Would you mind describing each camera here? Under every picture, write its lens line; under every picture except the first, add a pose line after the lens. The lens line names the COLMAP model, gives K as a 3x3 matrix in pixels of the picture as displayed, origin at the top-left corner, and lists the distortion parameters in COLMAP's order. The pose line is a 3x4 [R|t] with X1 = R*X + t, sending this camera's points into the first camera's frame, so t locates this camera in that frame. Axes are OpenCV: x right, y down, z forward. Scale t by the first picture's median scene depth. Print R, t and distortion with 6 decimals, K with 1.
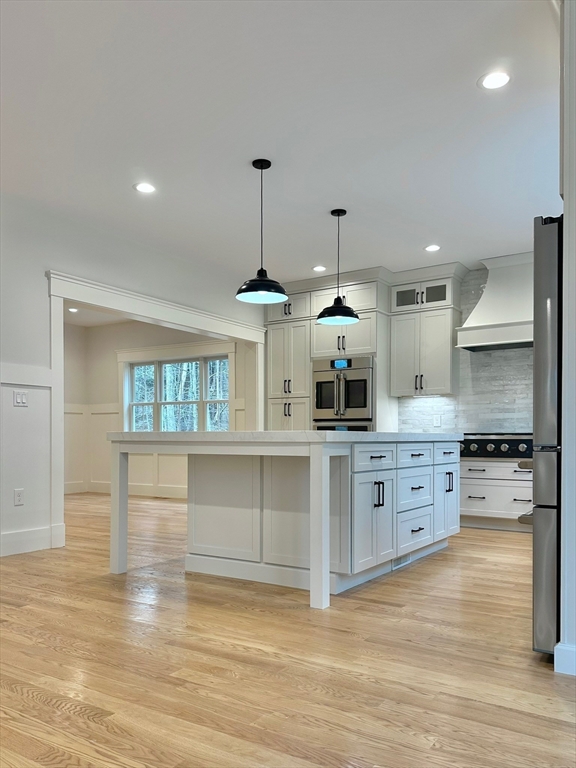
lens RADIAL K [[610.2, 0, 287.1], [0, 610.2, 391.2], [0, 0, 1]] dist [0.120939, -0.006454]
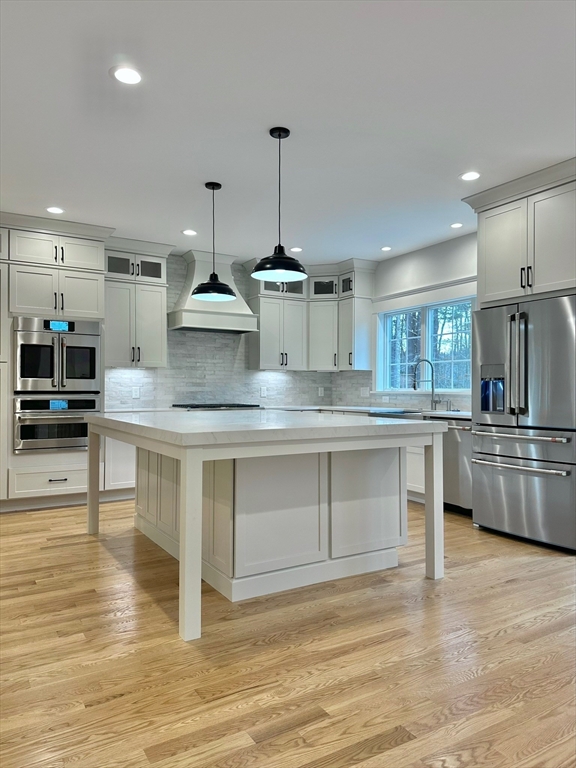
lens RADIAL K [[539.1, 0, 288.7], [0, 539.1, 376.7], [0, 0, 1]] dist [0.010415, 0.003694]
pose [[0.411952, 0.020216, 0.910981, -0.480592], [-0.080108, 0.996686, 0.014107, -0.011195], [-0.907678, -0.078789, 0.412206, 0.408819]]
